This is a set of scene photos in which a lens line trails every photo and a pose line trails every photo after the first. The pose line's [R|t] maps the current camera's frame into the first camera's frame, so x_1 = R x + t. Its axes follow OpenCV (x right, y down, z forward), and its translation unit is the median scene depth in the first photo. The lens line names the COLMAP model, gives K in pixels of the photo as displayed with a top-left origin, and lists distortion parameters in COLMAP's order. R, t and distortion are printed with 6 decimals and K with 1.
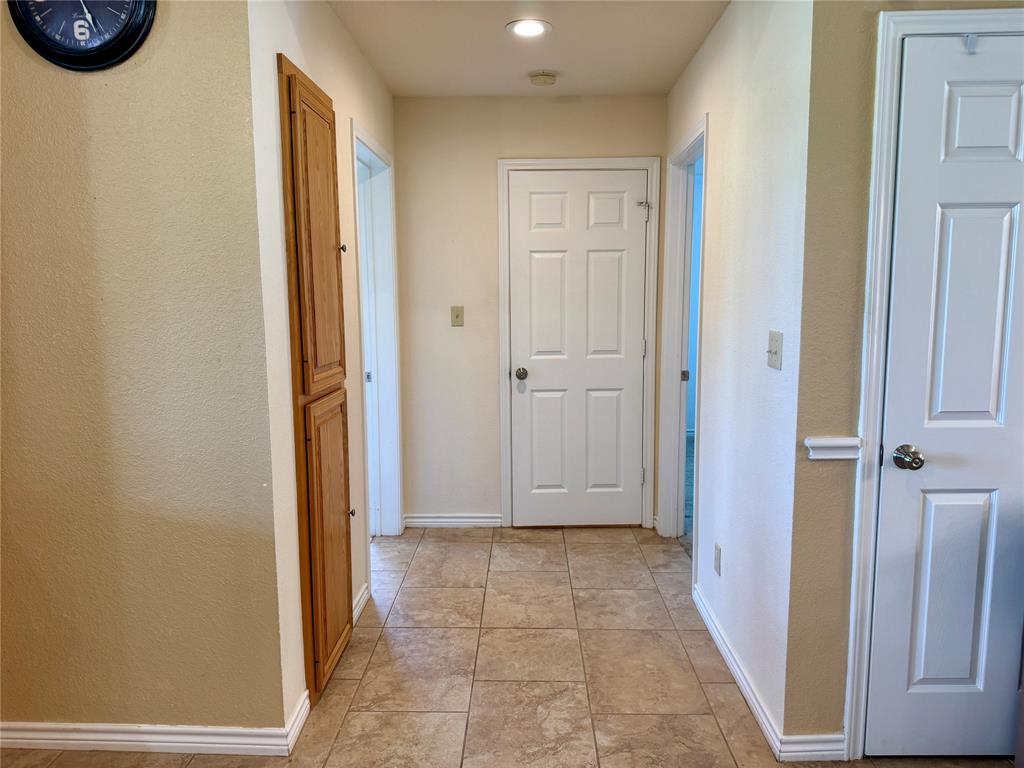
lens RADIAL K [[720.9, 0, 514.1], [0, 720.9, 382.9], [0, 0, 1]] dist [0.025739, -0.038923]
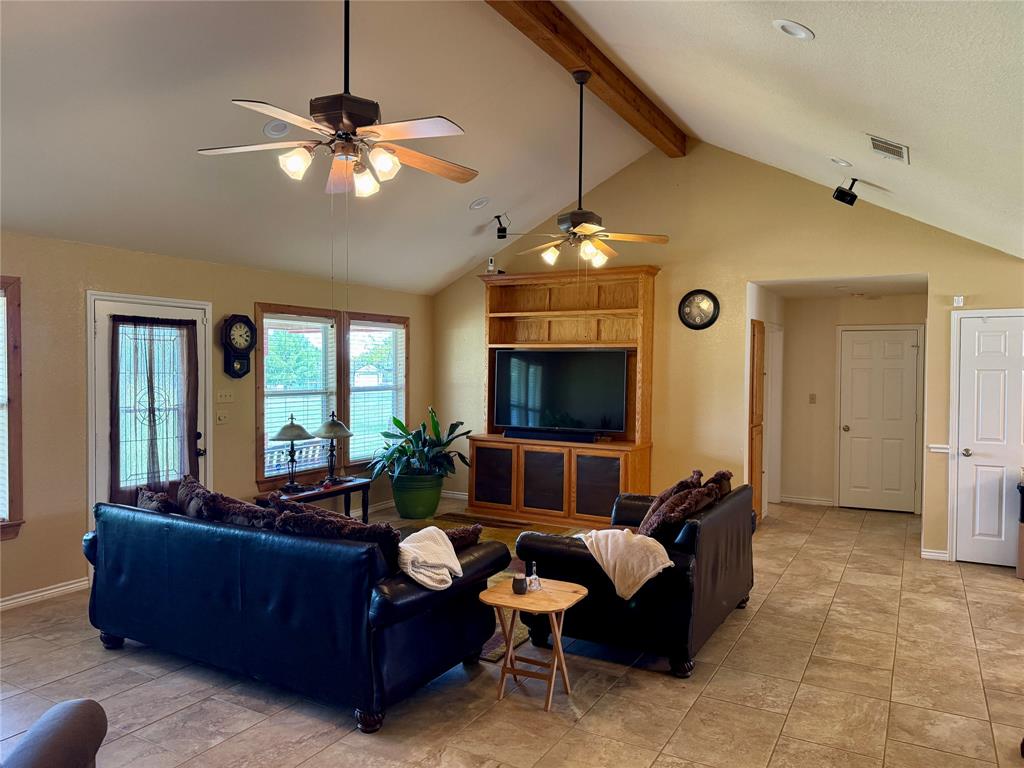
lens RADIAL K [[720.9, 0, 517.8], [0, 720.9, 386.9], [0, 0, 1]] dist [0.025739, -0.038923]
pose [[0.883354, 0.029854, -0.467755, 0.277634], [-0.075325, 0.994040, -0.078807, 0.196763], [0.462615, 0.104848, 0.880338, -2.376363]]
